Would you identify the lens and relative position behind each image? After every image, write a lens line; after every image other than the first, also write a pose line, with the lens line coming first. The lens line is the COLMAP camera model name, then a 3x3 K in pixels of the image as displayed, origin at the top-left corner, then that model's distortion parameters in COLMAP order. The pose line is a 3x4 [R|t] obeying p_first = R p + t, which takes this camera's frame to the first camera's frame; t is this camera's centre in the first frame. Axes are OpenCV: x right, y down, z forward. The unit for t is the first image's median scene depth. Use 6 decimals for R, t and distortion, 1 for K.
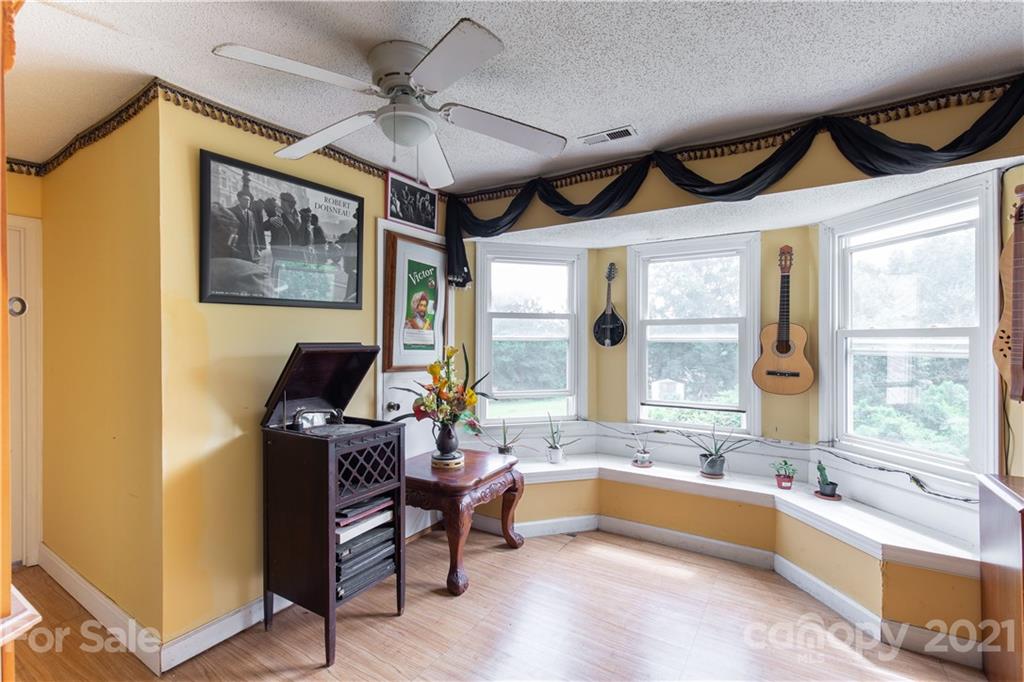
lens RADIAL K [[468.4, 0, 512.0], [0, 468.4, 341.0], [0, 0, 1]] dist [0.000877, -0.000099]
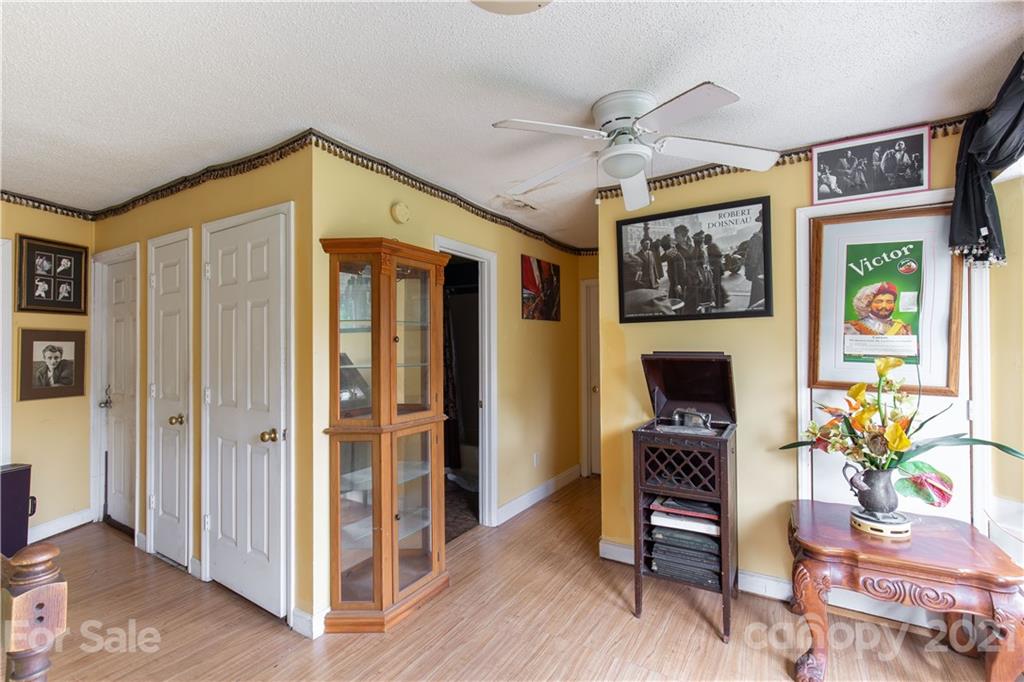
lens RADIAL K [[468.4, 0, 512.0], [0, 468.4, 341.0], [0, 0, 1]] dist [0.000877, -0.000099]
pose [[-0.001840, -0.012009, -0.999926, 0.666693], [-0.001898, 0.999926, -0.012006, -0.006450], [0.999997, 0.001876, -0.001863, 0.539053]]
